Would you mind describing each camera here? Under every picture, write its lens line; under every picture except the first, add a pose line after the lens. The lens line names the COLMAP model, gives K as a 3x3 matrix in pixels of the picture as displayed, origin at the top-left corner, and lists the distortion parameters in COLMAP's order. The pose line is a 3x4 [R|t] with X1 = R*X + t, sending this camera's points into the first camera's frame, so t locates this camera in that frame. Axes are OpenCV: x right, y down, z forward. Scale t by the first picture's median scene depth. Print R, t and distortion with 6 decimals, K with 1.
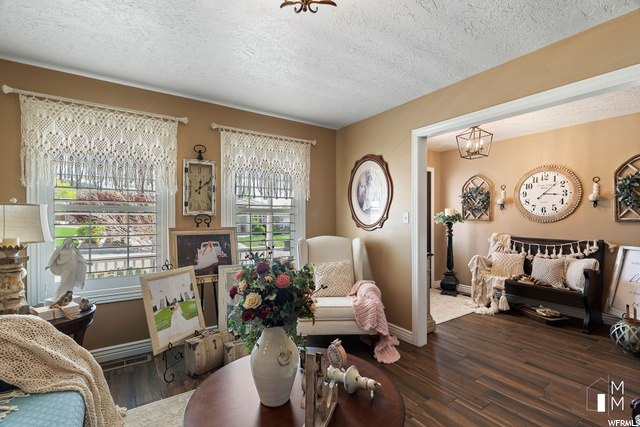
lens RADIAL K [[291.1, 0, 320.0], [0, 291.1, 213.5], [0, 0, 1]] dist [-0.000296, -0.000364]
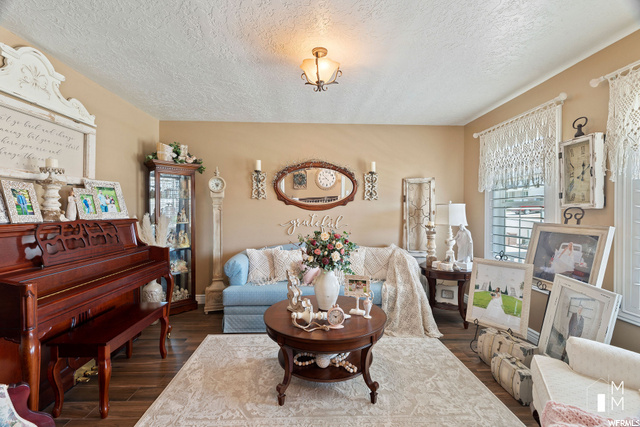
lens RADIAL K [[291.1, 0, 320.0], [0, 291.1, 213.5], [0, 0, 1]] dist [-0.000296, -0.000364]
pose [[-0.524886, 0.004718, -0.851160, 0.628153], [0.004314, 0.999987, 0.002882, 0.014027], [0.851162, -0.002160, -0.524899, 0.849754]]
